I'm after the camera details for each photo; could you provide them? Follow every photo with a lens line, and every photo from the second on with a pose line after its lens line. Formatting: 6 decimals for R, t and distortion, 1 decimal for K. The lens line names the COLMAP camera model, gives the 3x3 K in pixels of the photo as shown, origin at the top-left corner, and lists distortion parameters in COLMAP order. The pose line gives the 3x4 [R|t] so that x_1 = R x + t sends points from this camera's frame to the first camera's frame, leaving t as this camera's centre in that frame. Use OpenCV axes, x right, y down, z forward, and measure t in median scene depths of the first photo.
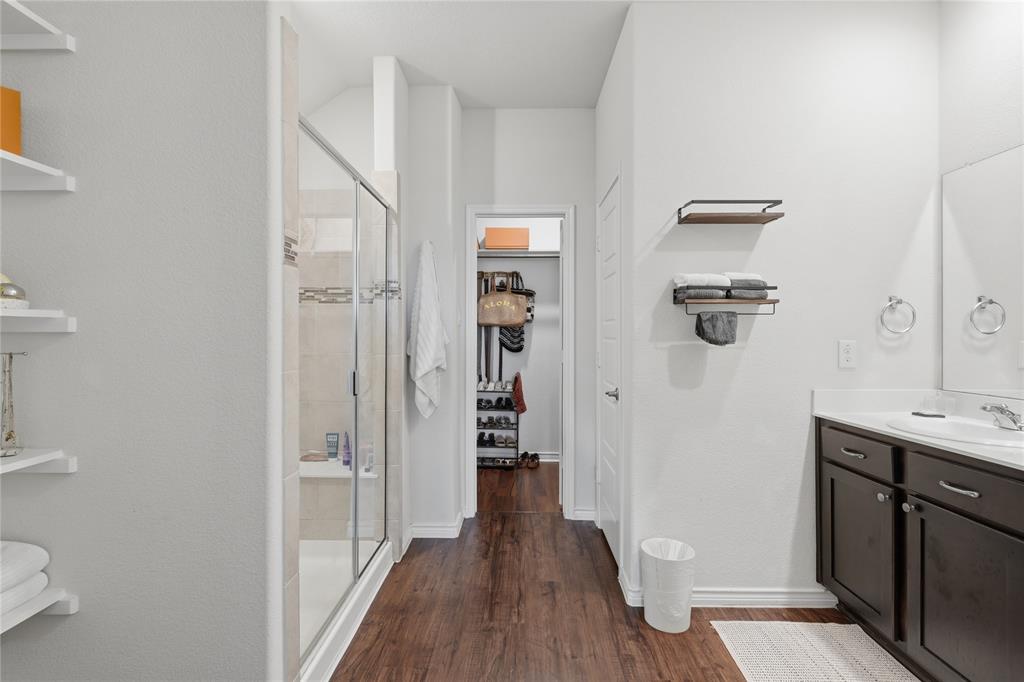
lens RADIAL K [[475.0, 0, 508.1], [0, 475.0, 338.5], [0, 0, 1]] dist [-0.005857, 0.001312]
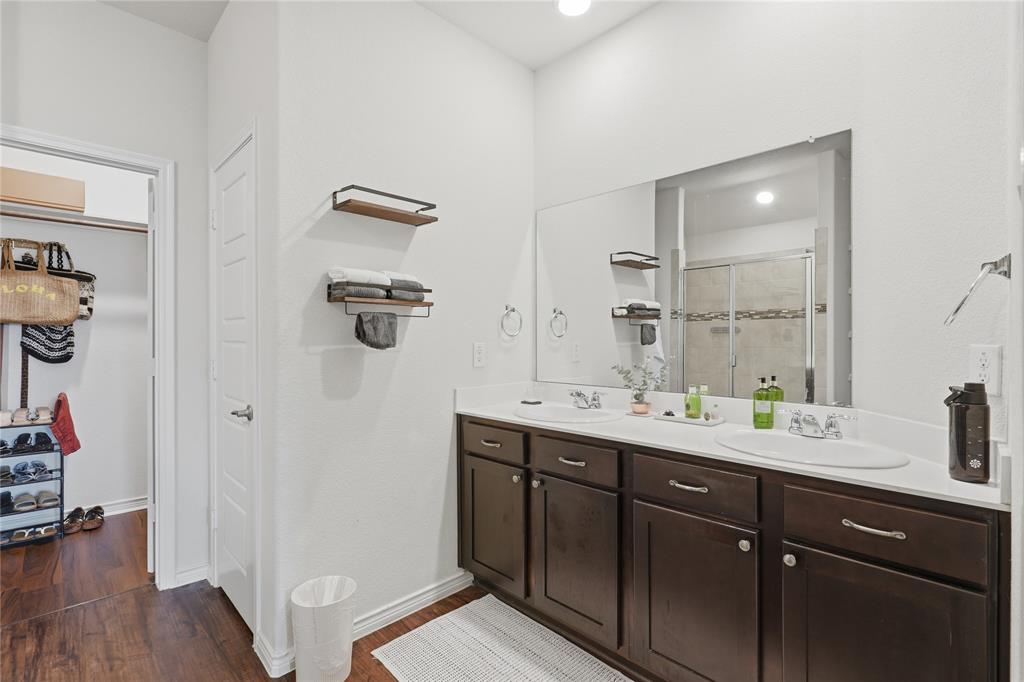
lens RADIAL K [[475.0, 0, 517.5], [0, 475.0, 339.6], [0, 0, 1]] dist [-0.005857, 0.001312]
pose [[0.693497, -0.003281, 0.720452, -0.031299], [0.004988, 0.999988, -0.000248, -0.002344], [-0.720442, 0.003766, 0.693505, 0.155611]]
